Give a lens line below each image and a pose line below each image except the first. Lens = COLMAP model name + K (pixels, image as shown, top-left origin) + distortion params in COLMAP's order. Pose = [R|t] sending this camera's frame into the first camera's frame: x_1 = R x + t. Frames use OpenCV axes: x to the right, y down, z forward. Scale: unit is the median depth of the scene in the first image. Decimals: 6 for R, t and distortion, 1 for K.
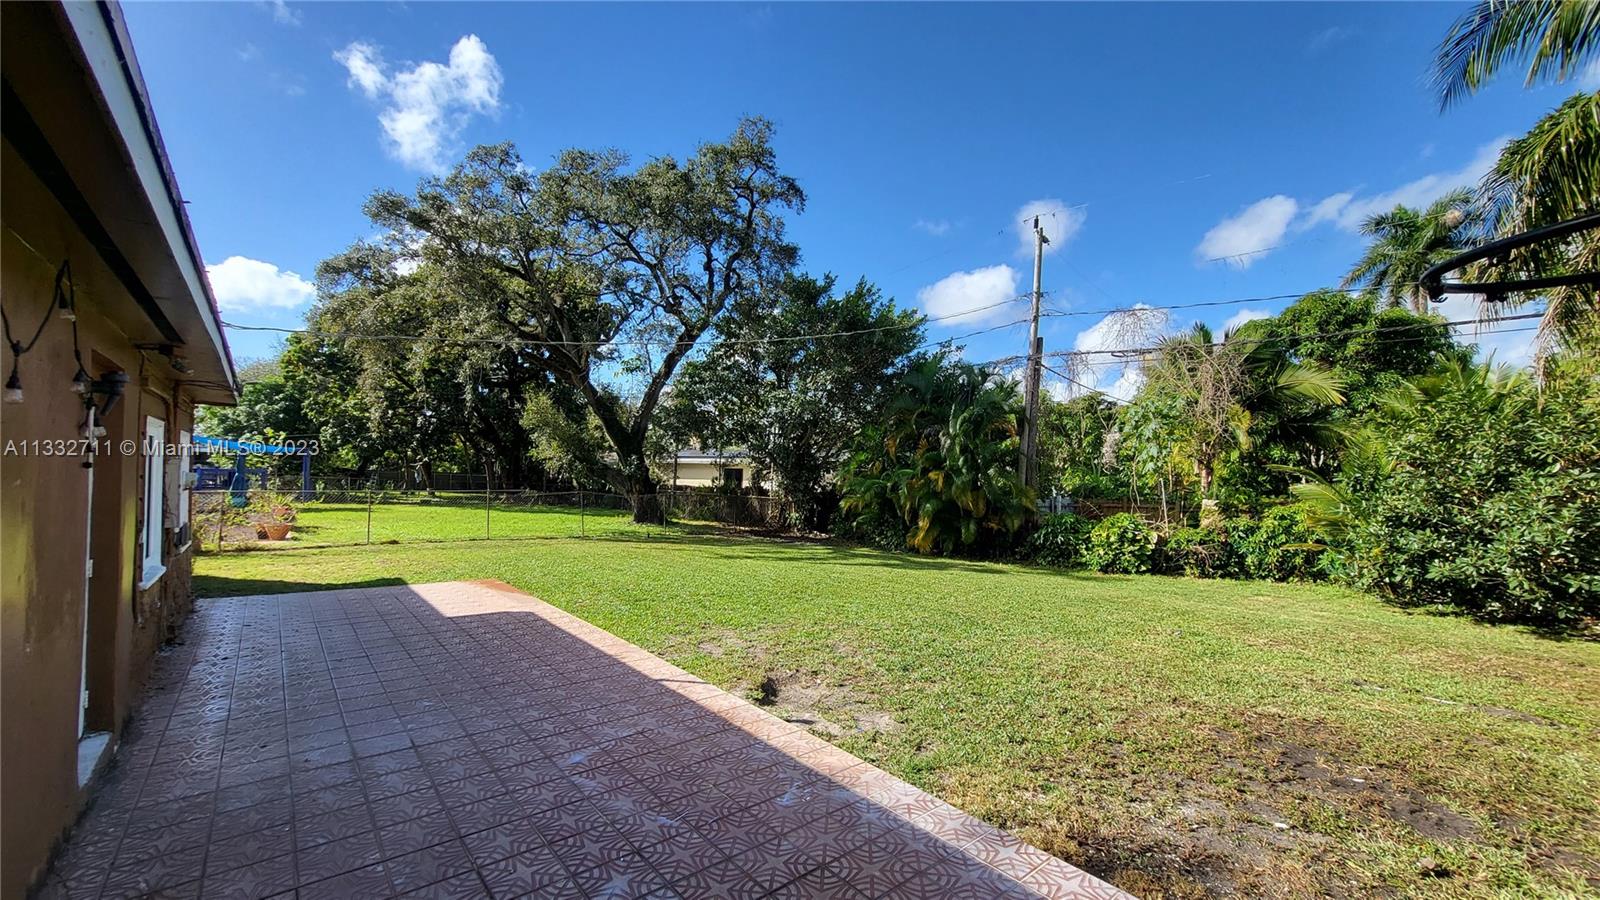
lens RADIAL K [[642.8, 0, 797.0], [0, 642.8, 458.4], [0, 0, 1]] dist [0.000301, -0.000037]
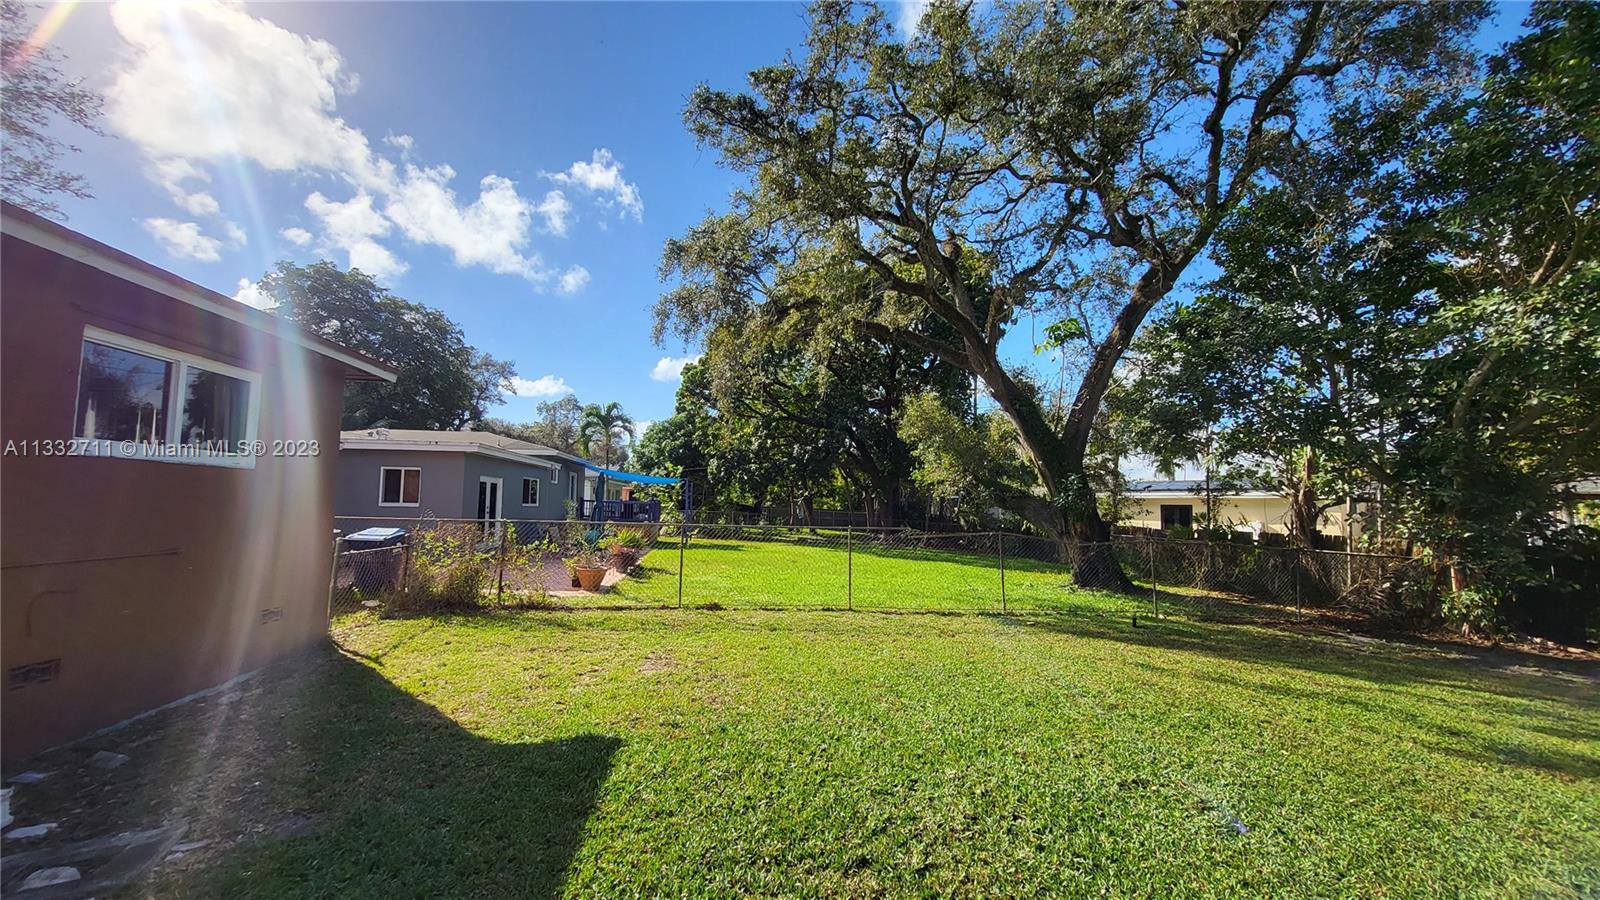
lens RADIAL K [[642.8, 0, 797.0], [0, 642.8, 458.4], [0, 0, 1]] dist [0.000301, -0.000037]
pose [[0.844656, -0.037152, -0.534019, -0.142780], [0.002986, 0.997900, -0.064701, 0.017372], [0.535302, 0.053056, 0.842993, 0.333053]]
